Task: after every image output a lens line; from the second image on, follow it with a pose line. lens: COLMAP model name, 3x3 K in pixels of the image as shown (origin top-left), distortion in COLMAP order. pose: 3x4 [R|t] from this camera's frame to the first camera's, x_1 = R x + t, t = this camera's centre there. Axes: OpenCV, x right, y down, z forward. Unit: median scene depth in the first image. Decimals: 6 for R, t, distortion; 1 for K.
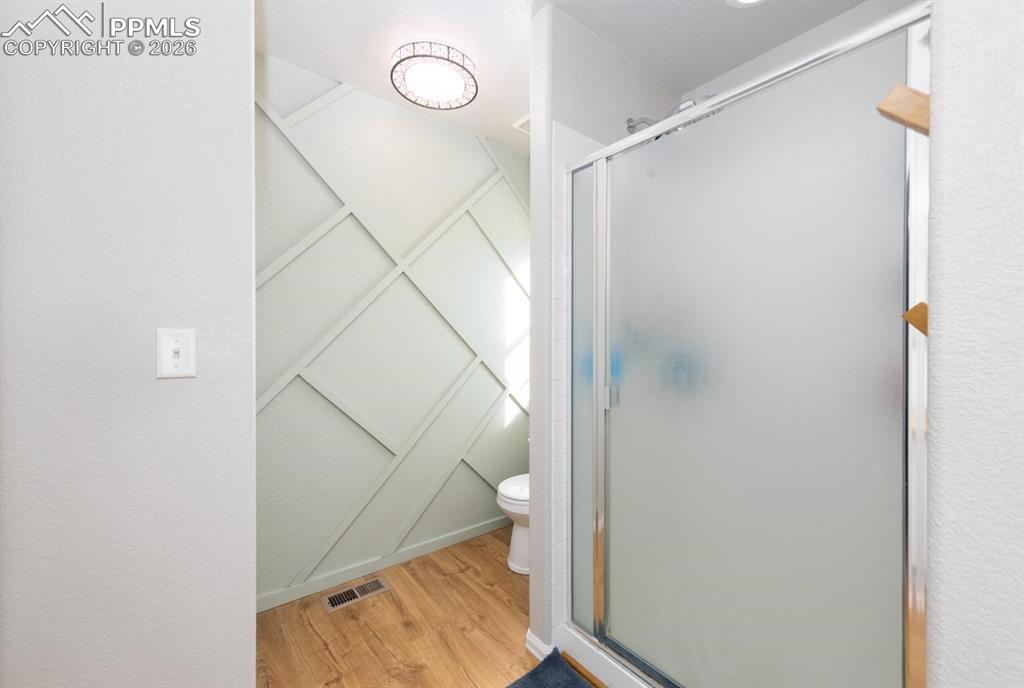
lens RADIAL K [[402.6, 0, 520.2], [0, 402.6, 344.2], [0, 0, 1]] dist [0.009302, -0.000167]
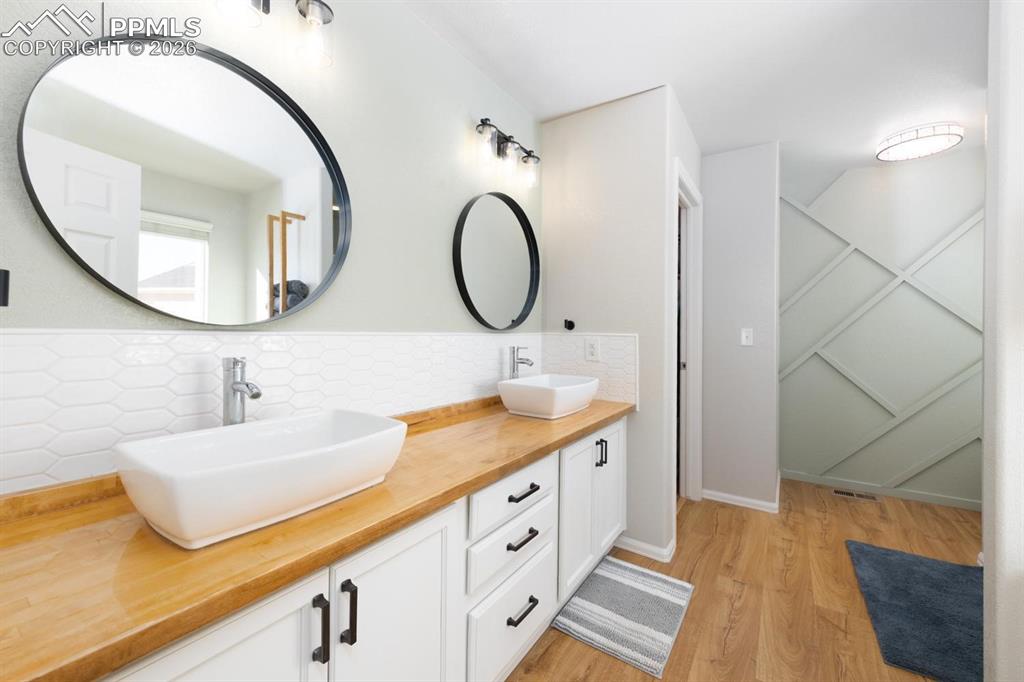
lens RADIAL K [[402.6, 0, 520.2], [0, 402.6, 341.2], [0, 0, 1]] dist [0.009302, -0.000167]
pose [[0.298325, 0.014053, -0.954361, 0.649257], [0.000157, 0.999891, 0.014773, 0.000925], [0.954464, -0.004557, 0.298290, -0.645780]]
